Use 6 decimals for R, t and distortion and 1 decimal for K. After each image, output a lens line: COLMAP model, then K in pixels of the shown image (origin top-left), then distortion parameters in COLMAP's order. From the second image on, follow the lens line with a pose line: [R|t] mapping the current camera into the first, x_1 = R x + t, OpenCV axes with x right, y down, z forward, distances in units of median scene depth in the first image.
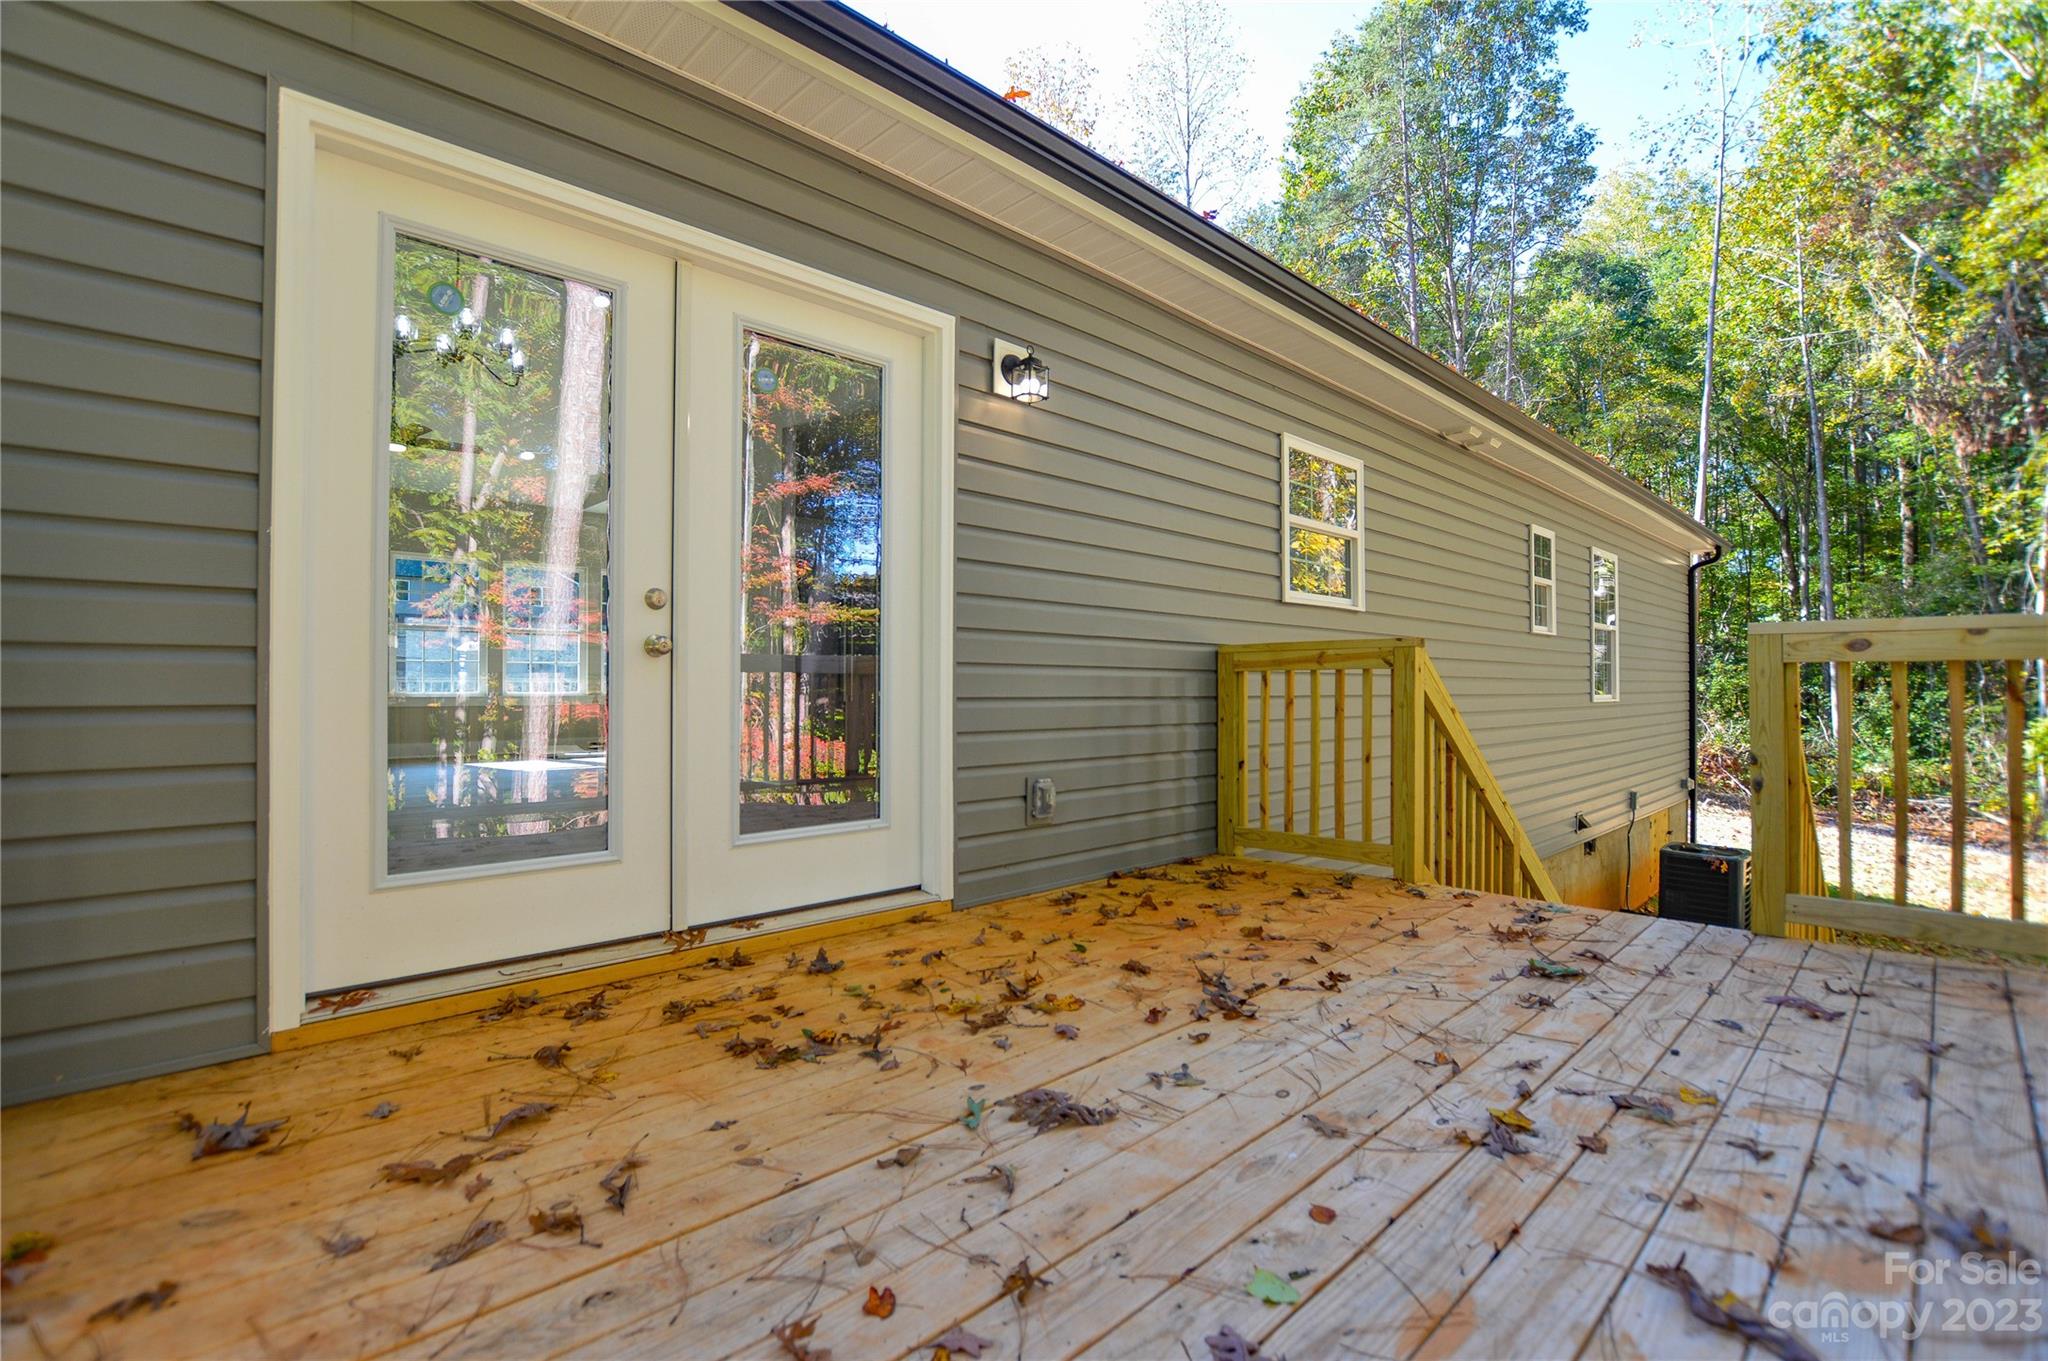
lens RADIAL K [[920.5, 0, 1023.8], [0, 920.5, 685.8], [0, 0, 1]] dist [-0.027032, 0.000119]
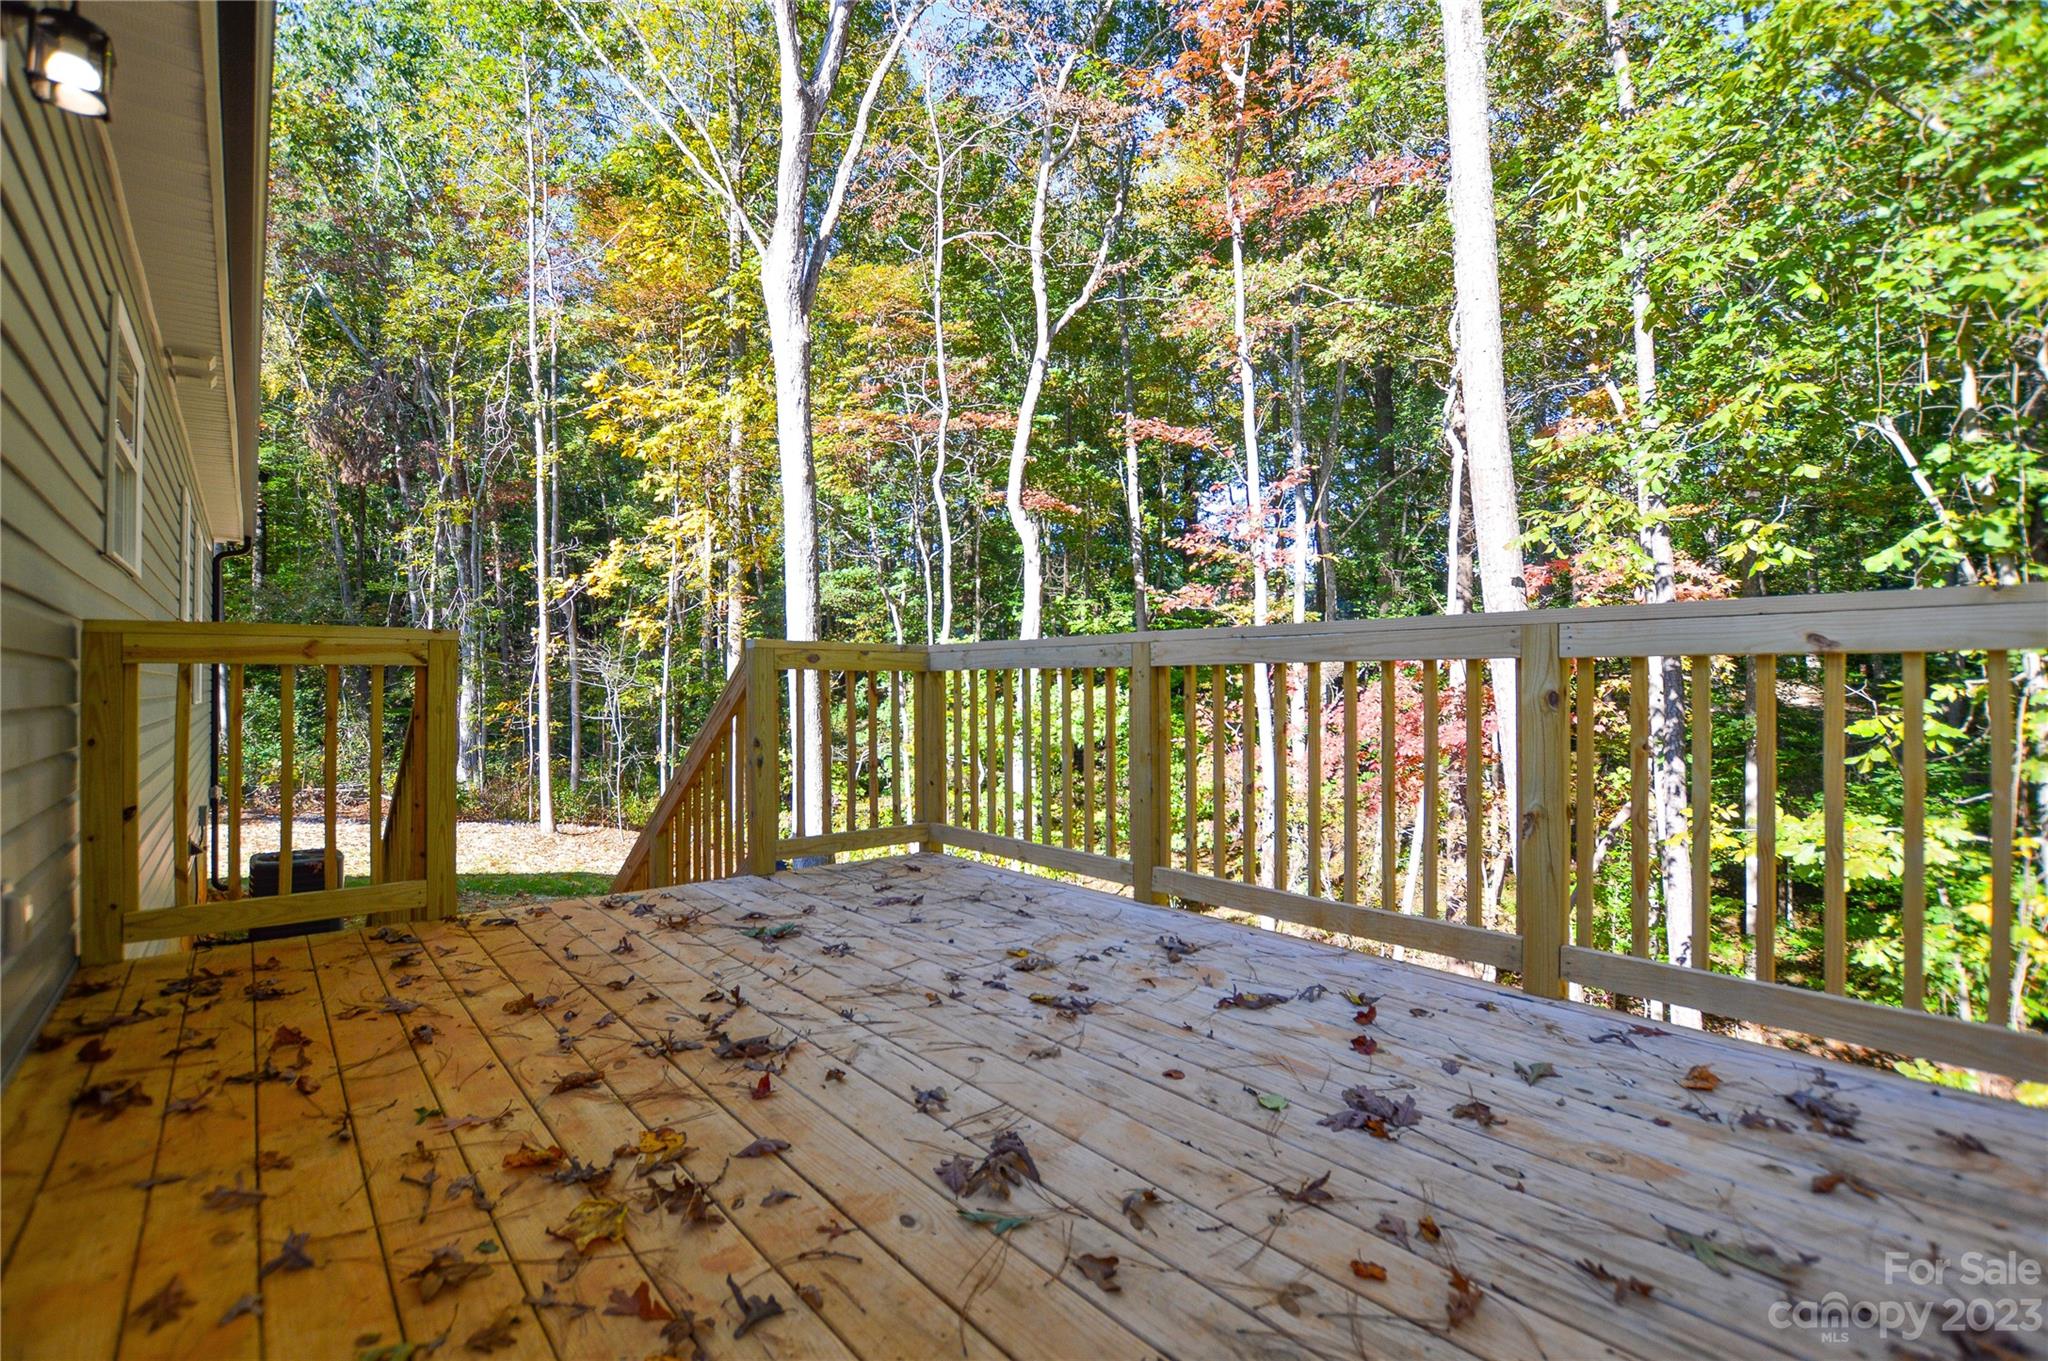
lens RADIAL K [[920.5, 0, 1027.4], [0, 920.5, 676.4], [0, 0, 1]] dist [-0.027032, 0.000119]
pose [[0.053243, 0.011857, 0.998511, -0.666353], [-0.002510, 0.999928, -0.011740, -0.000292], [-0.998578, -0.001881, 0.053269, 0.719789]]
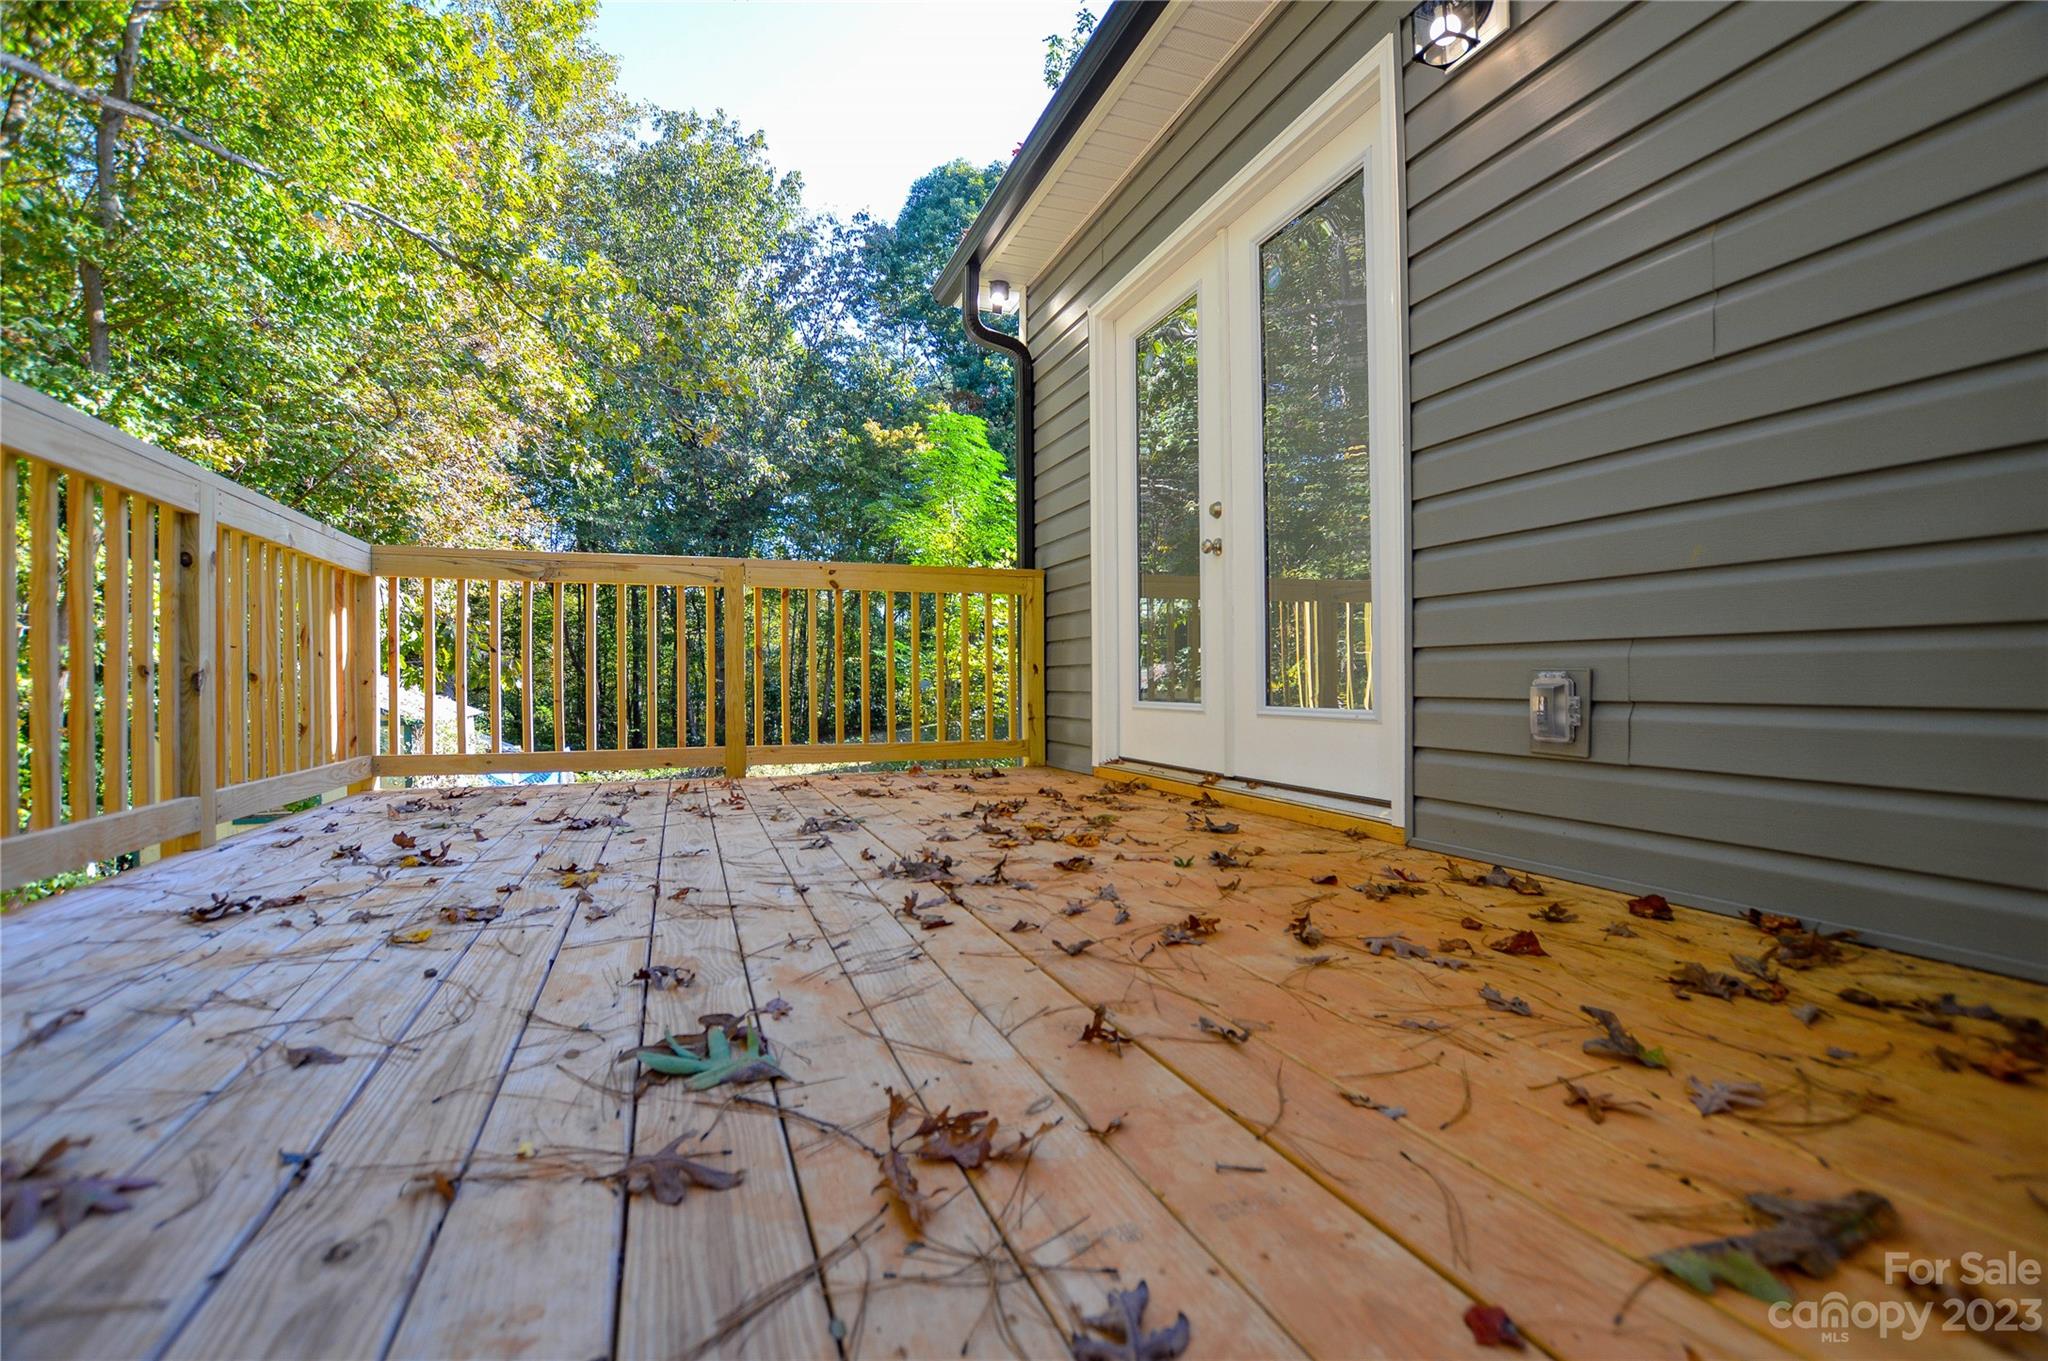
lens RADIAL K [[920.5, 0, 1013.4], [0, 920.5, 683.6], [0, 0, 1]] dist [-0.027032, 0.000119]
pose [[-0.404266, 0.001869, -0.914640, 1.046931], [0.010127, 0.999946, -0.002433, 0.174479], [0.914585, -0.010246, -0.404263, 1.505165]]
